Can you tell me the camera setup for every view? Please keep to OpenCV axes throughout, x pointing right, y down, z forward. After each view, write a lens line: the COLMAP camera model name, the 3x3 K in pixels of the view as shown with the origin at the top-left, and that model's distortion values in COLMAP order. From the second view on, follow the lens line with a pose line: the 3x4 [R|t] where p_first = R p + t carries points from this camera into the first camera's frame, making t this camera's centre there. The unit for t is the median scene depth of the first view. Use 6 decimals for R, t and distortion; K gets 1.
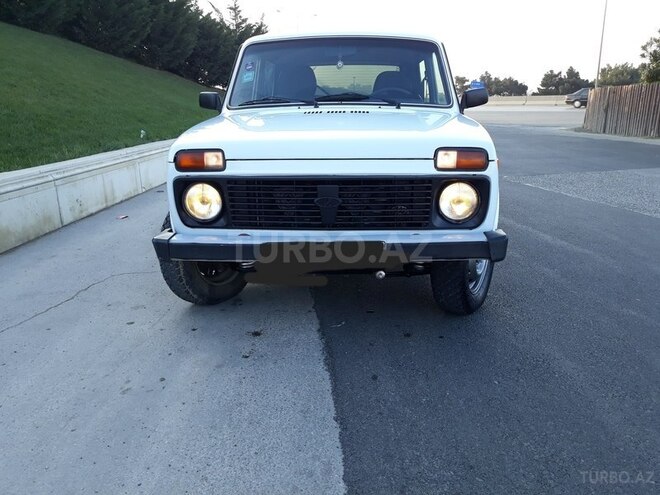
lens RADIAL K [[551.9, 0, 332.2], [0, 551.9, 245.7], [0, 0, 1]] dist [0.021516, -0.018385]
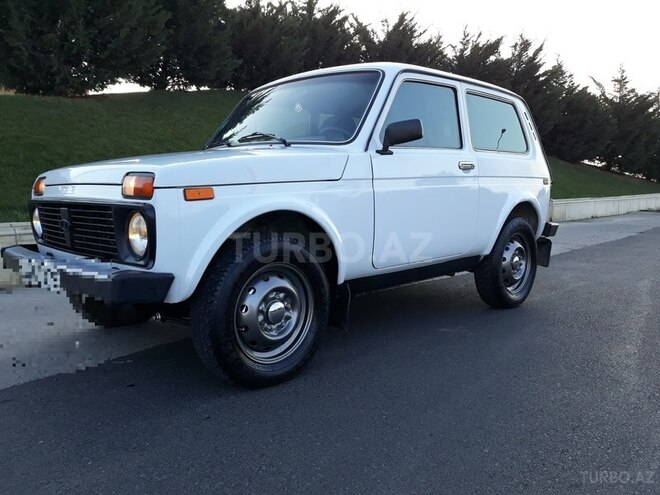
lens RADIAL K [[551.9, 0, 330.2], [0, 551.9, 248.0], [0, 0, 1]] dist [0.021516, -0.018385]
pose [[0.744492, 0.083718, -0.662362, 1.021890], [-0.174973, 0.981896, -0.072564, -0.048022], [0.644295, 0.169919, 0.745662, 0.547624]]
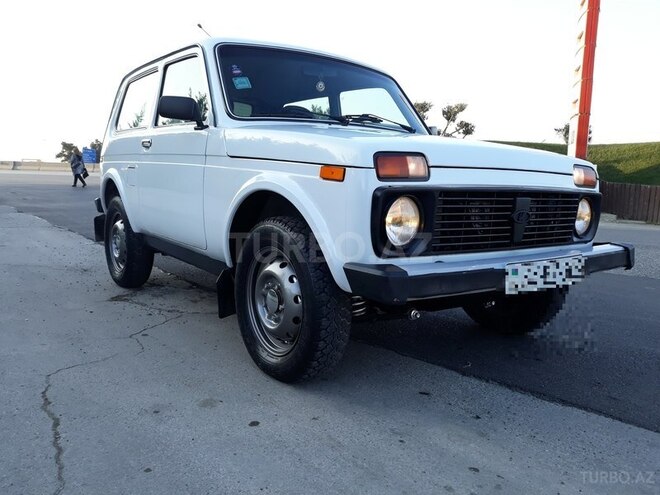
lens RADIAL K [[551.9, 0, 326.1], [0, 551.9, 243.5], [0, 0, 1]] dist [0.021516, -0.018385]
pose [[0.773690, -0.044030, 0.632033, -0.800492], [0.119852, 0.989742, -0.077764, -0.004744], [-0.622125, 0.135916, 0.771030, 0.501303]]
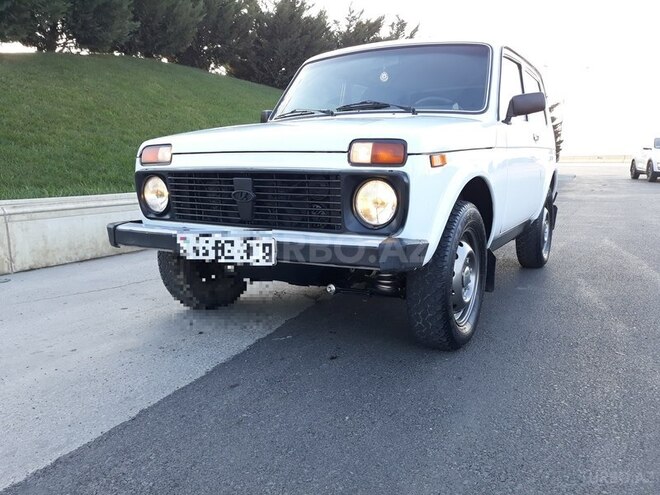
lens RADIAL K [[551.9, 0, 329.9], [0, 551.9, 248.6], [0, 0, 1]] dist [0.021516, -0.018385]
pose [[0.892911, 0.076764, -0.443641, 0.545517], [-0.118456, 0.990697, -0.066993, 0.055361], [0.434371, 0.112371, 0.893697, 0.217943]]
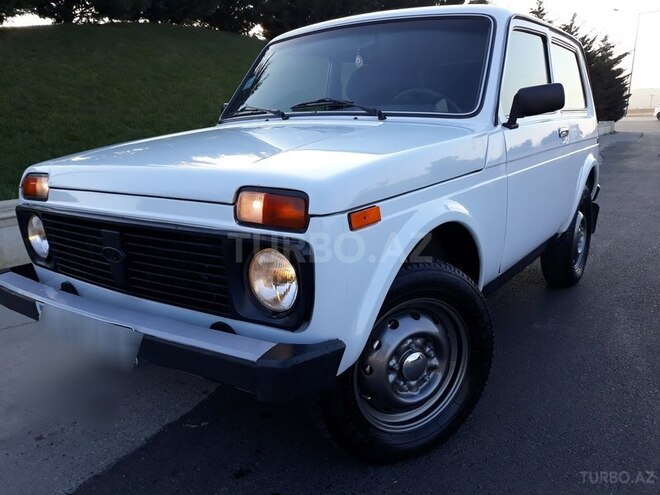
lens RADIAL K [[551.9, 0, 330.1], [0, 551.9, 250.6], [0, 0, 1]] dist [0.021516, -0.018385]
pose [[0.846806, 0.110545, -0.520288, 0.573006], [-0.117422, 0.992884, 0.019843, -0.128708], [0.518779, 0.044290, 0.853760, 0.535691]]
